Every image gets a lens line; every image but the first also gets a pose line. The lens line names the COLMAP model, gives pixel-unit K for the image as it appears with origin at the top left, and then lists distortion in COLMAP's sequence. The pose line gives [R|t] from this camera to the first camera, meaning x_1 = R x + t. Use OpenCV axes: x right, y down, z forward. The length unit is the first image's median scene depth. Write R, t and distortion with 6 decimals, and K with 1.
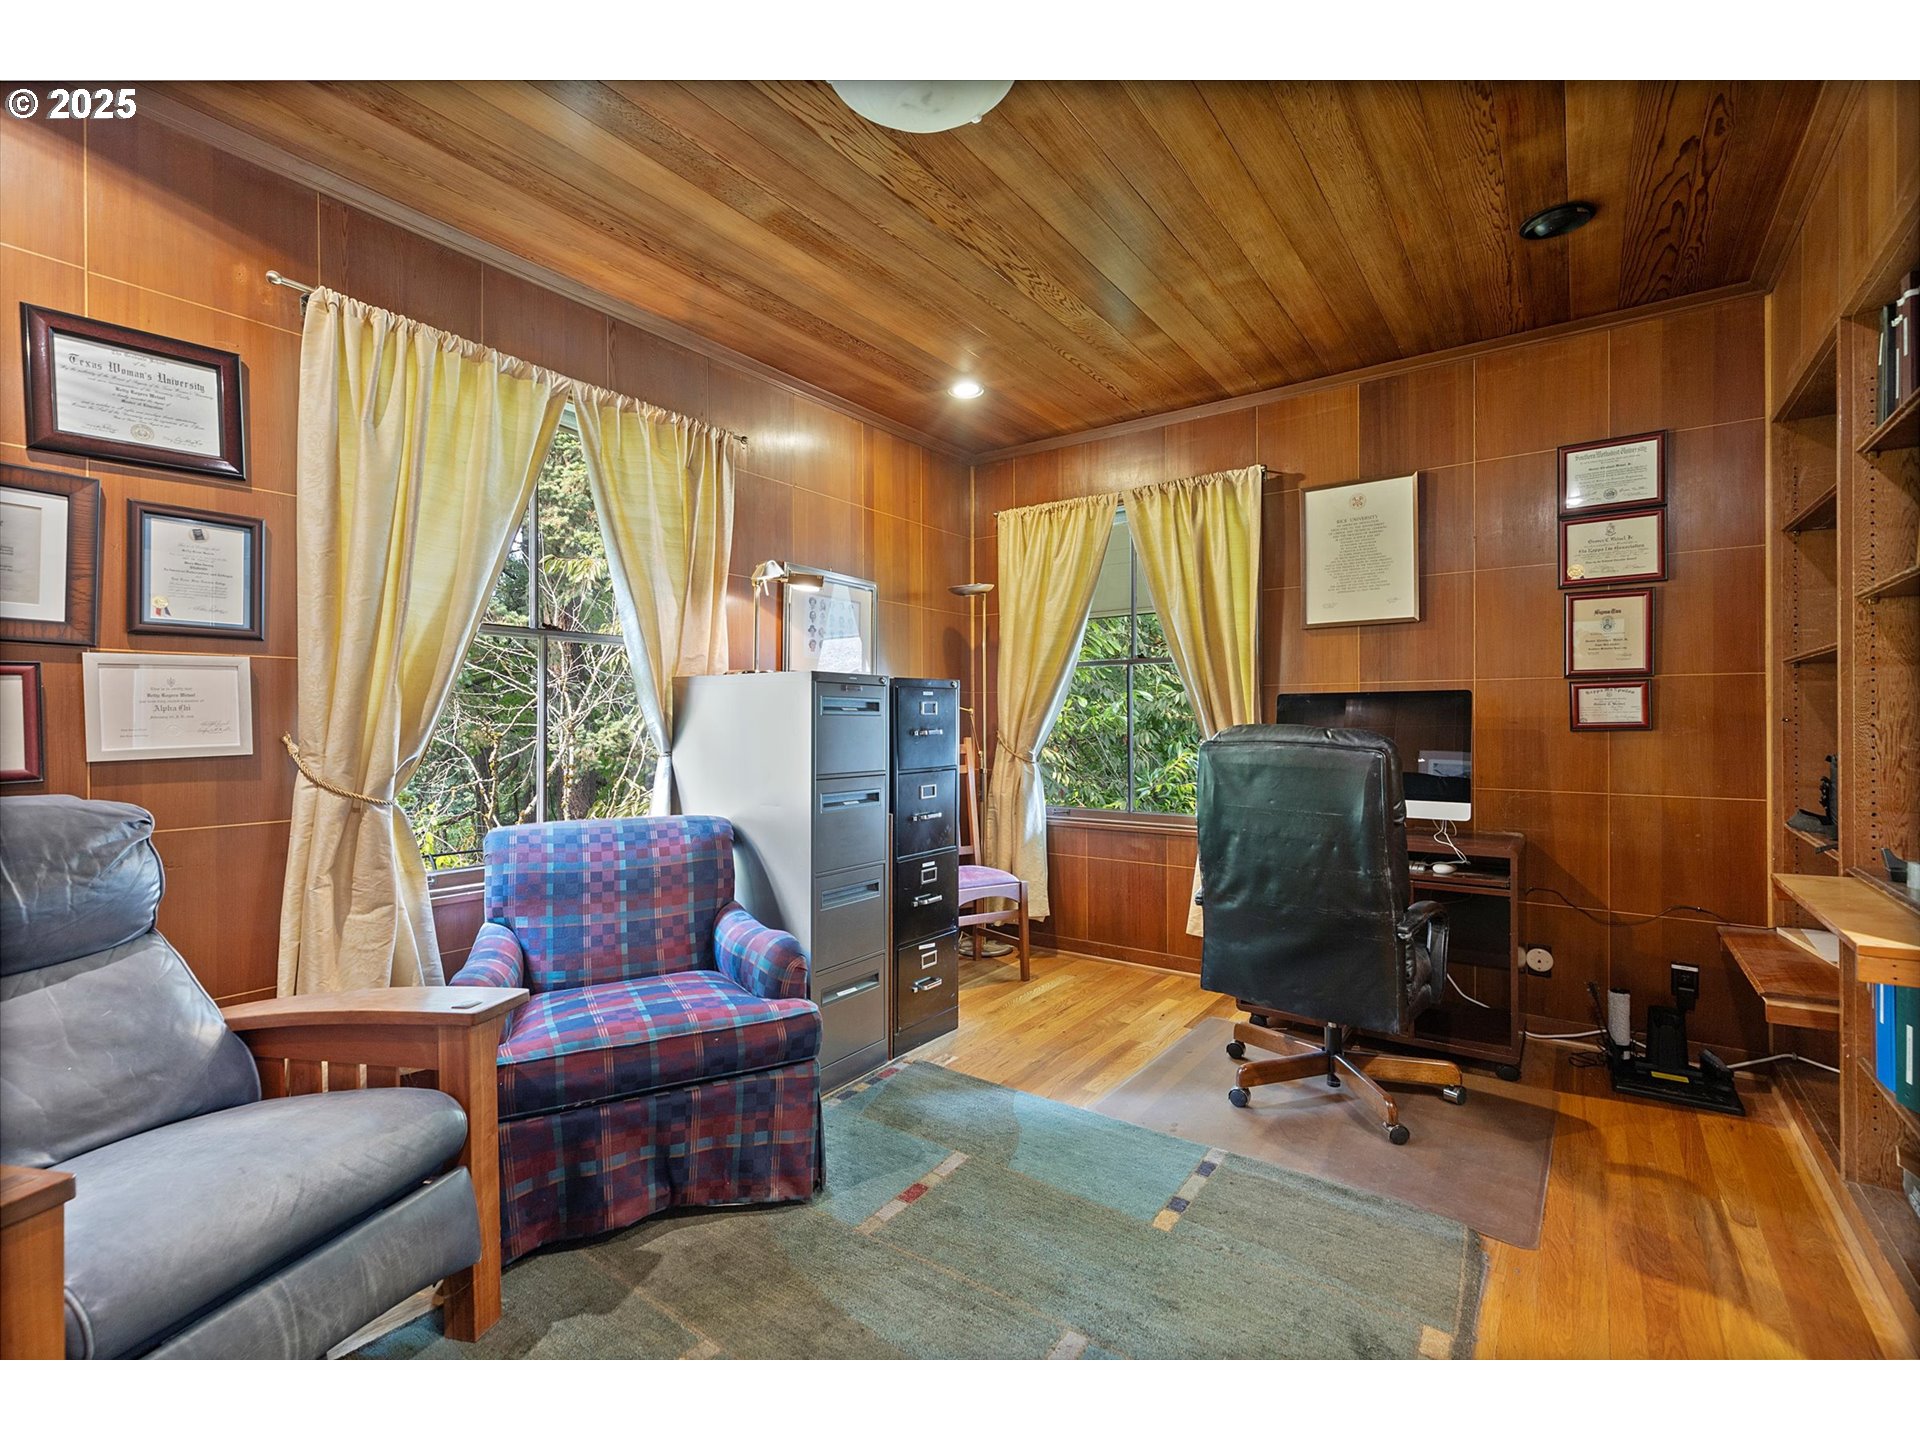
lens RADIAL K [[868.9, 0, 960.0], [0, 868.9, 720.0], [0, 0, 1]] dist [0.002493, -0.000179]
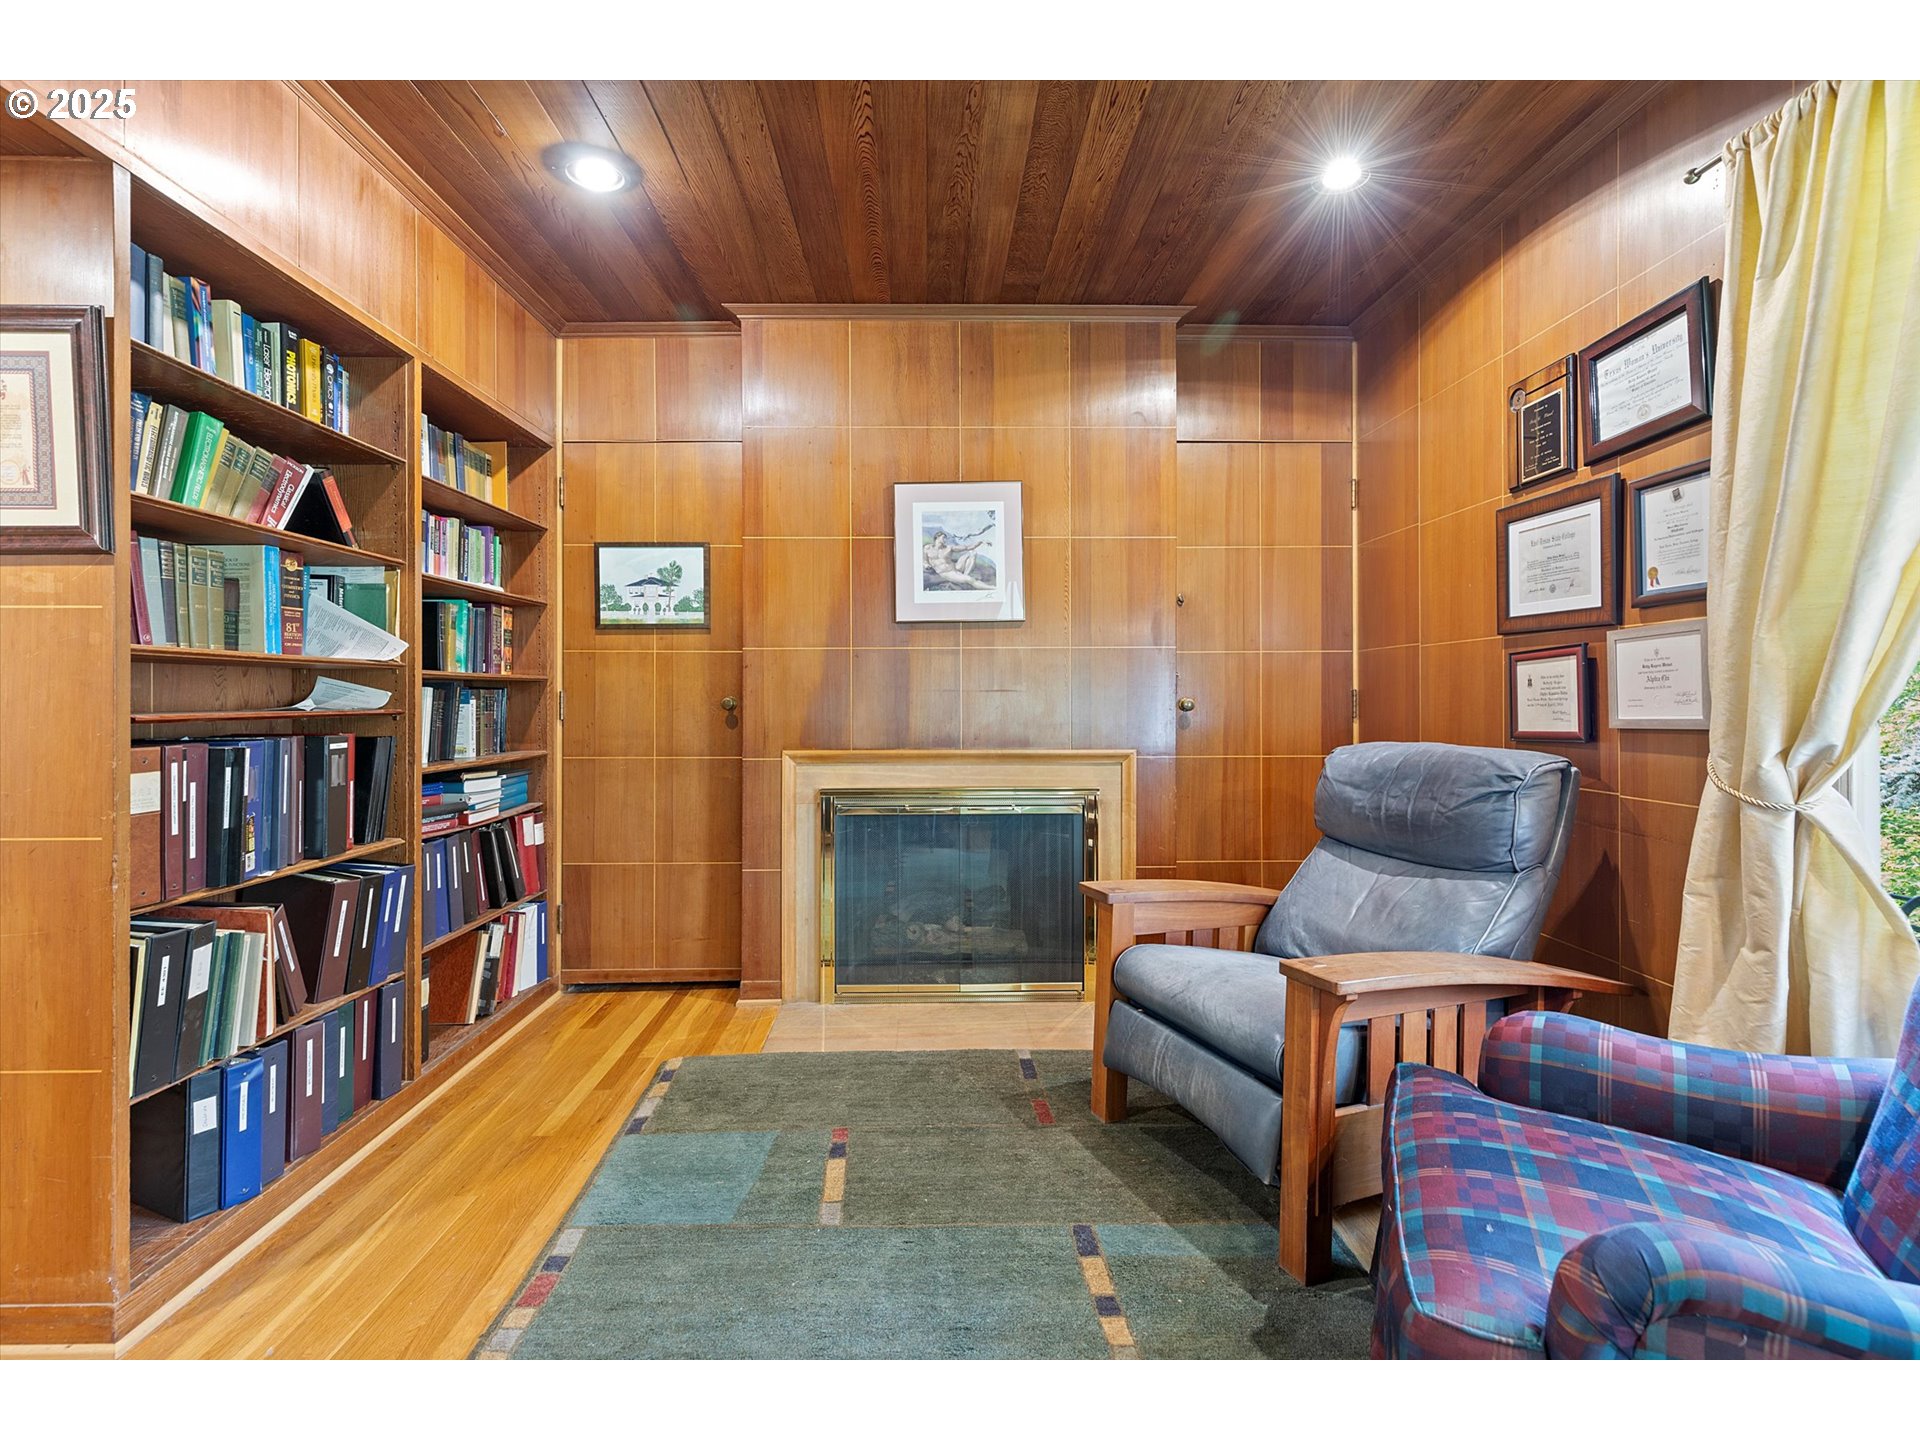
lens RADIAL K [[868.9, 0, 960.0], [0, 868.9, 720.0], [0, 0, 1]] dist [0.002493, -0.000179]
pose [[-0.794747, 0.017958, -0.606675, 0.340564], [0.003484, 0.999681, 0.025027, 0.006437], [0.606931, 0.017776, -0.794556, 1.340764]]
